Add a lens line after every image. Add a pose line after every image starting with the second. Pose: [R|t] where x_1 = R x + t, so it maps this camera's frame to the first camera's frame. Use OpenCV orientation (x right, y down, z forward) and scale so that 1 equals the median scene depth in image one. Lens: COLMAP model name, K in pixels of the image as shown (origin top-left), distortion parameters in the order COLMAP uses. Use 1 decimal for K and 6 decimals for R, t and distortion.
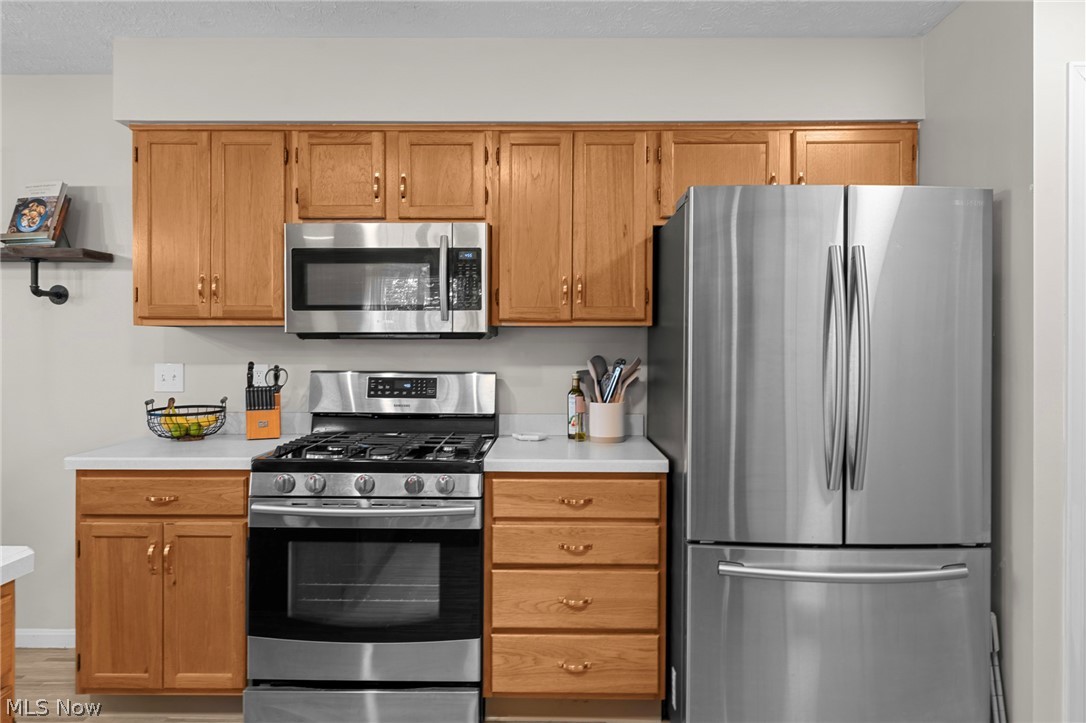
lens RADIAL K [[672.8, 0, 544.2], [0, 672.8, 346.5], [0, 0, 1]] dist [0.003705, 0.000023]
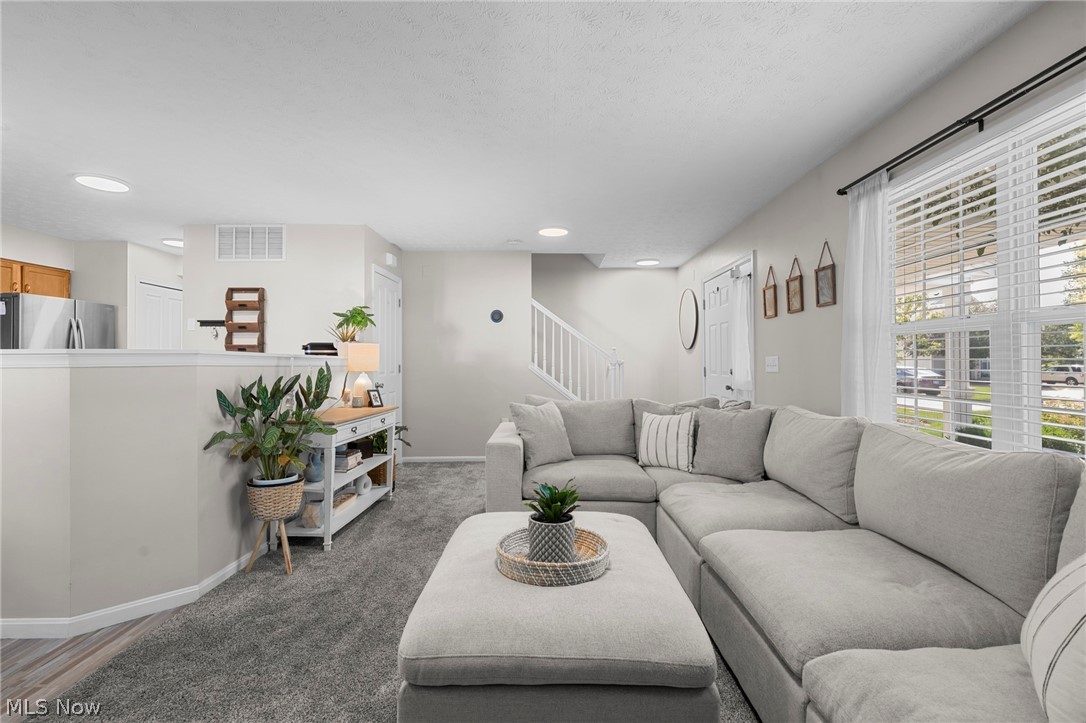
lens RADIAL K [[495.0, 0, 546.3], [0, 495.0, 354.5], [0, 0, 1]] dist [0.000308, 0.000165]
pose [[-0.008881, 0.006810, 0.999937, -1.497503], [0.003283, 0.999972, -0.006781, 0.034593], [-0.999955, 0.003223, -0.008903, -0.946723]]
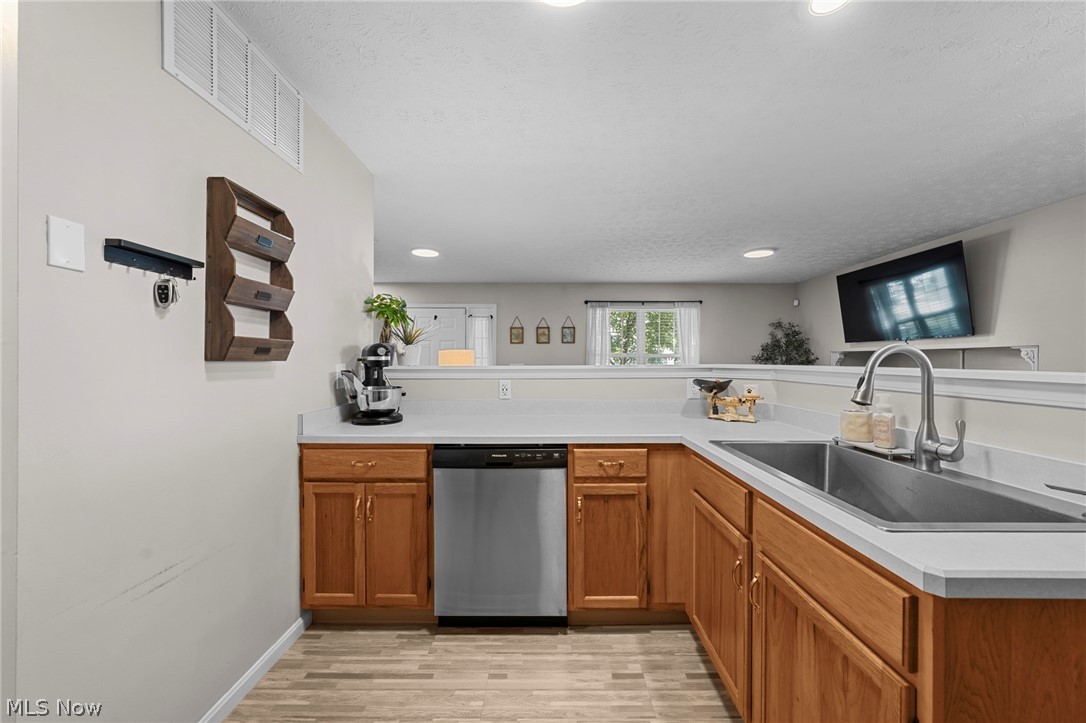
lens RADIAL K [[395.2, 0, 543.0], [0, 395.2, 361.5], [0, 0, 1]] dist [-0.001967, -0.000248]
pose [[-0.999966, -0.008178, -0.000627, -0.103469], [-0.008179, 0.999966, 0.001359, 0.011935], [0.000616, 0.001364, -0.999999, 0.709058]]
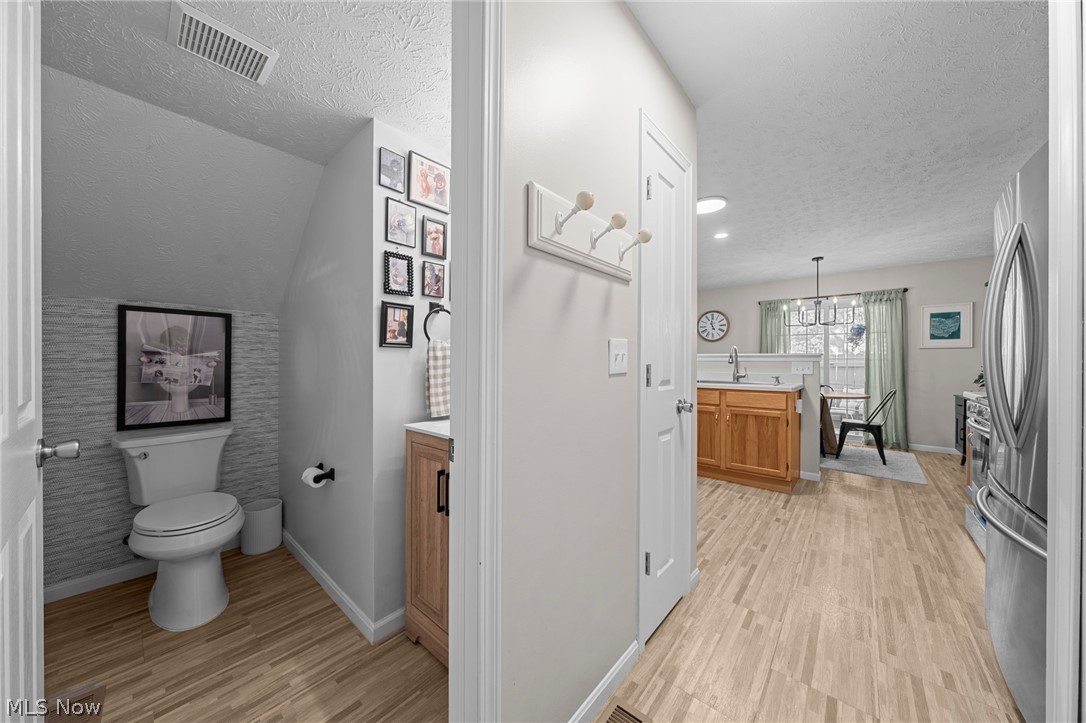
lens RADIAL K [[367.5, 0, 548.0], [0, 367.5, 361.5], [0, 0, 1]] dist [-0.001670, -0.000027]
pose [[-0.644138, -0.006091, -0.764885, 1.110229], [-0.004463, 0.999981, -0.004205, 0.062289], [0.764896, 0.000705, -0.644153, 0.630060]]
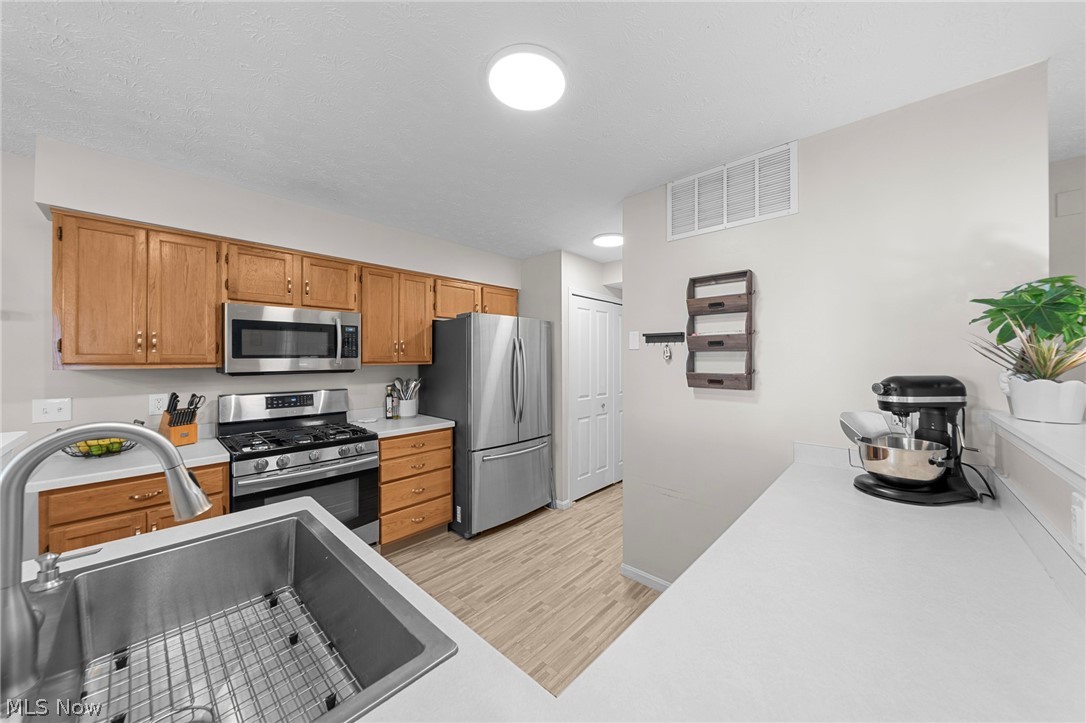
lens RADIAL K [[375.0, 0, 542.7], [0, 375.0, 356.8], [0, 0, 1]] dist [-0.001266, -0.000107]
pose [[0.676524, -0.001768, 0.736418, -0.512992], [0.003798, 0.999992, -0.001088, -0.052128], [-0.736410, 0.003533, 0.676526, -0.124242]]
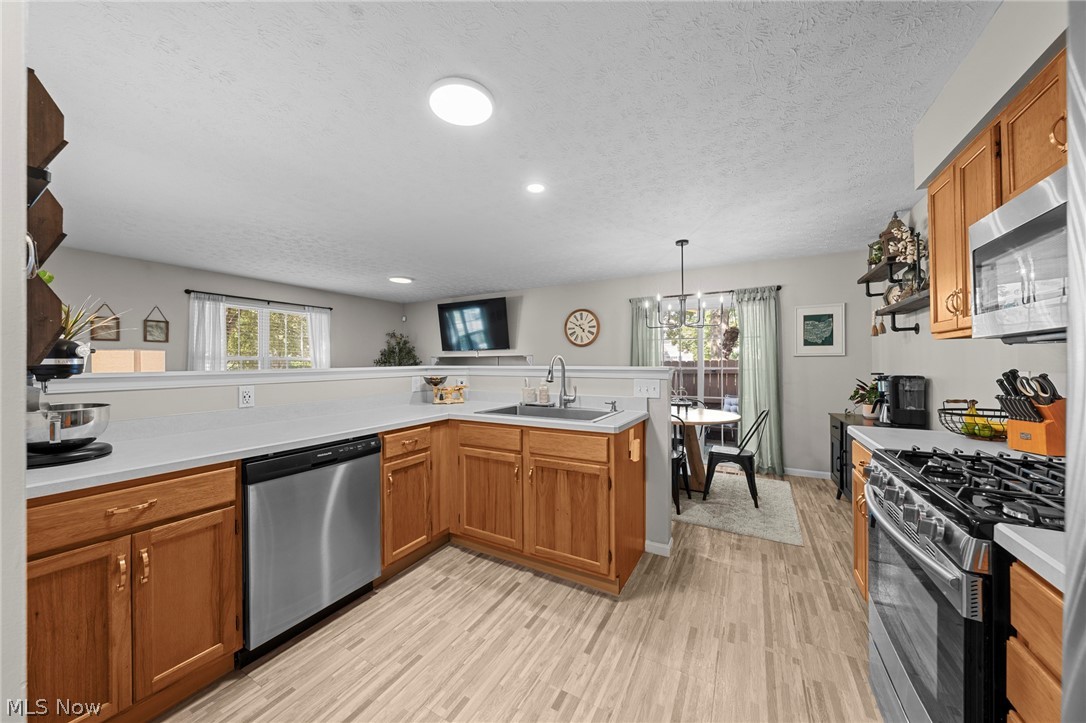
lens RADIAL K [[371.0, 0, 549.1], [0, 371.0, 362.0], [0, 0, 1]] dist [-0.000972, -0.000017]
pose [[-0.474202, -0.007280, -0.880386, 0.378370], [0.002517, 0.999951, -0.009624, 0.016712], [0.880412, -0.006780, -0.474161, 0.703404]]
